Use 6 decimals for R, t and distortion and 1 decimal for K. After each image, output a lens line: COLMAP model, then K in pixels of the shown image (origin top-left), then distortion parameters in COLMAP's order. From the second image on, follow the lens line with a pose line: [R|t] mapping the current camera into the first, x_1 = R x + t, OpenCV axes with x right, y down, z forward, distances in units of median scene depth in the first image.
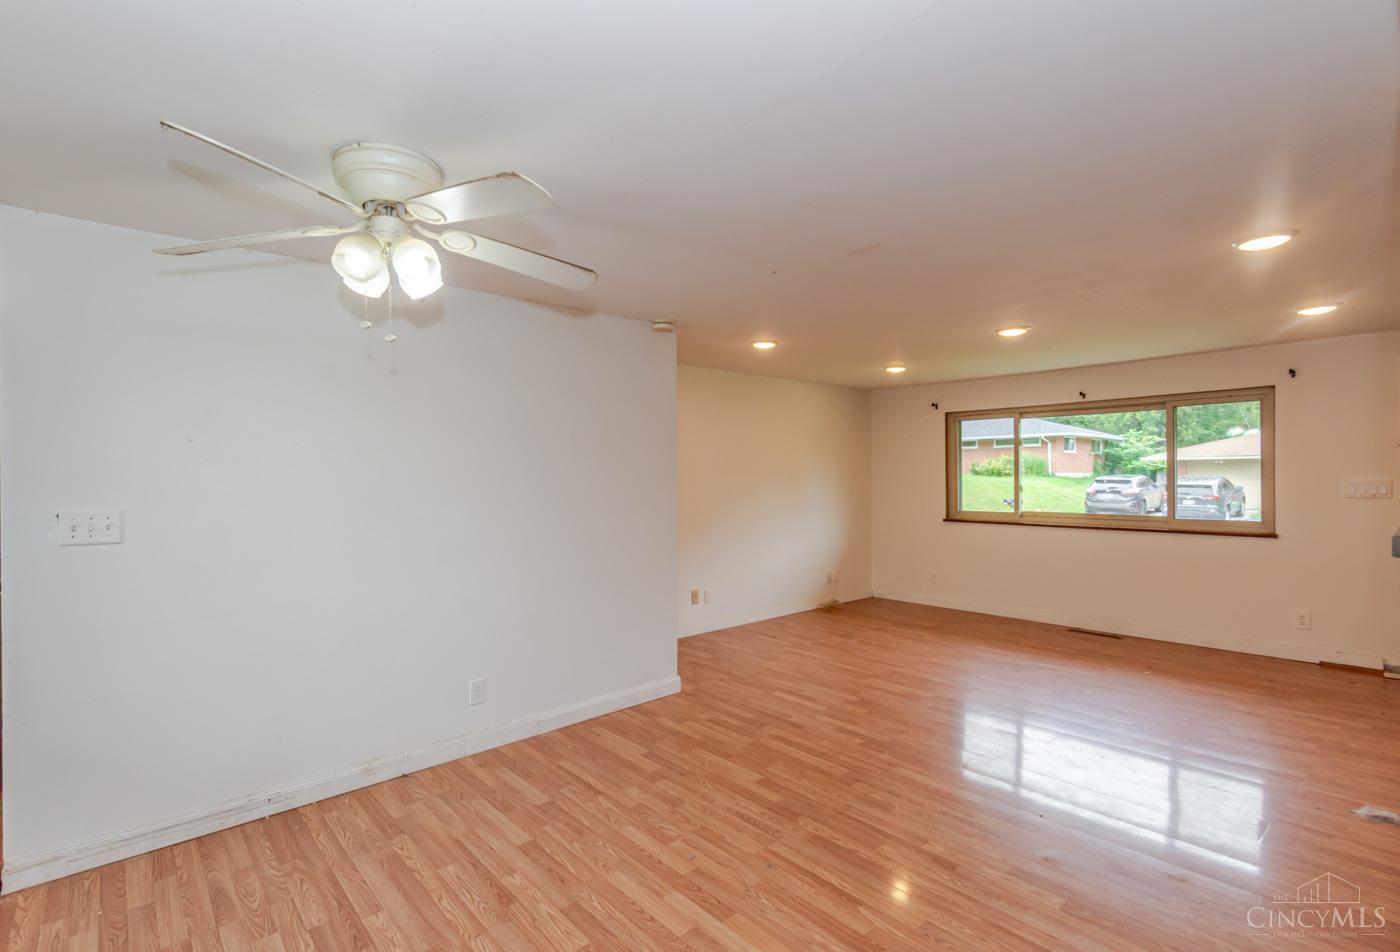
lens RADIAL K [[663.9, 0, 635.3], [0, 663.9, 471.9], [0, 0, 1]] dist [-0.002790, -0.000298]
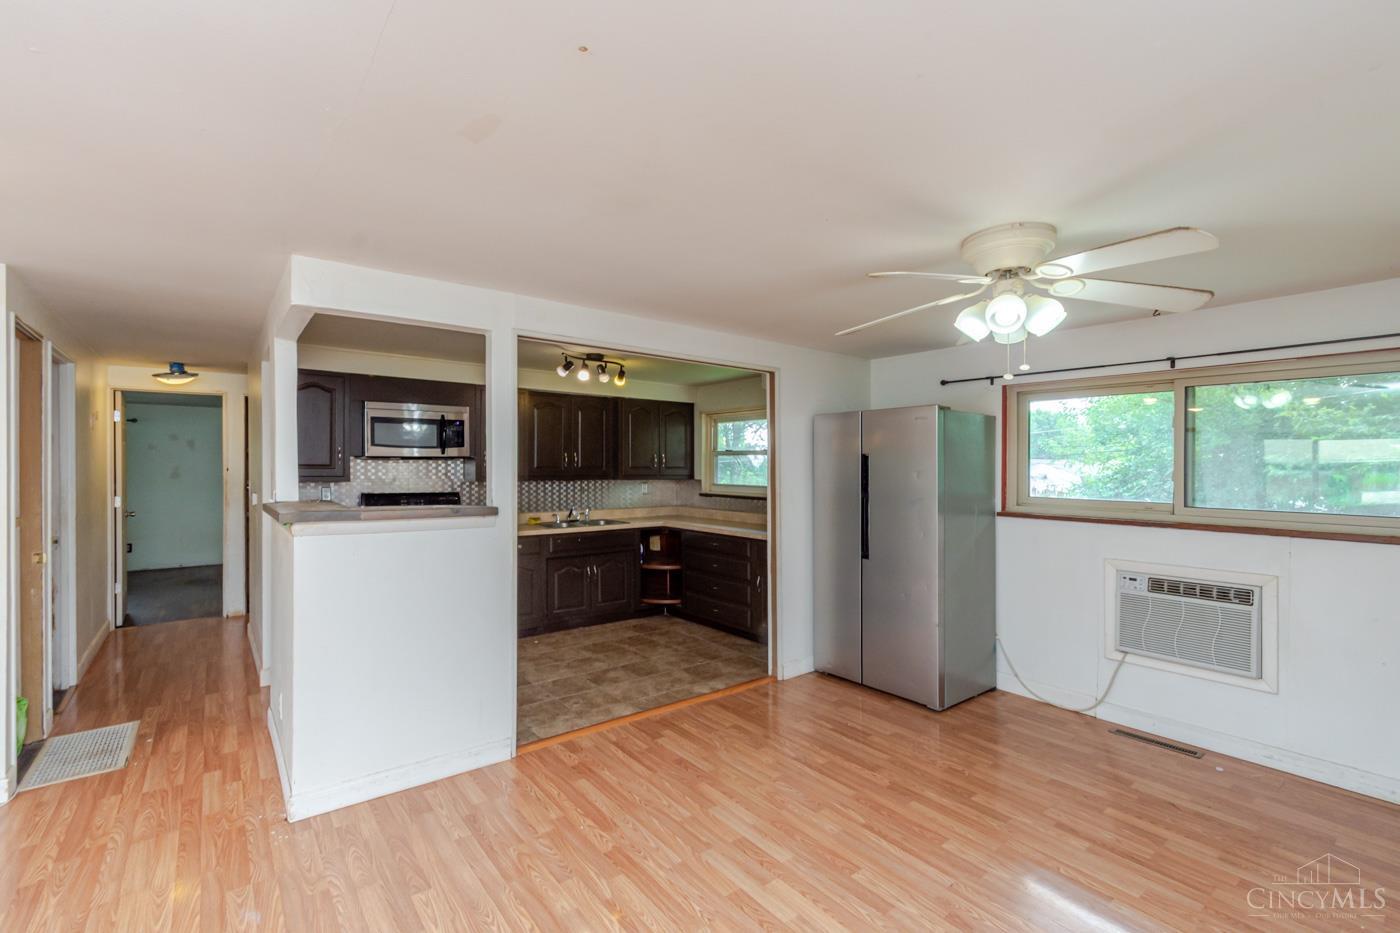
lens RADIAL K [[619.6, 0, 679.3], [0, 619.6, 467.8], [0, 0, 1]] dist [0.001609, -0.000739]
pose [[-0.999755, 0.003818, 0.021813, 0.089426], [0.003812, 0.999993, -0.000321, -0.012100], [-0.021814, -0.000238, -0.999762, 0.877106]]
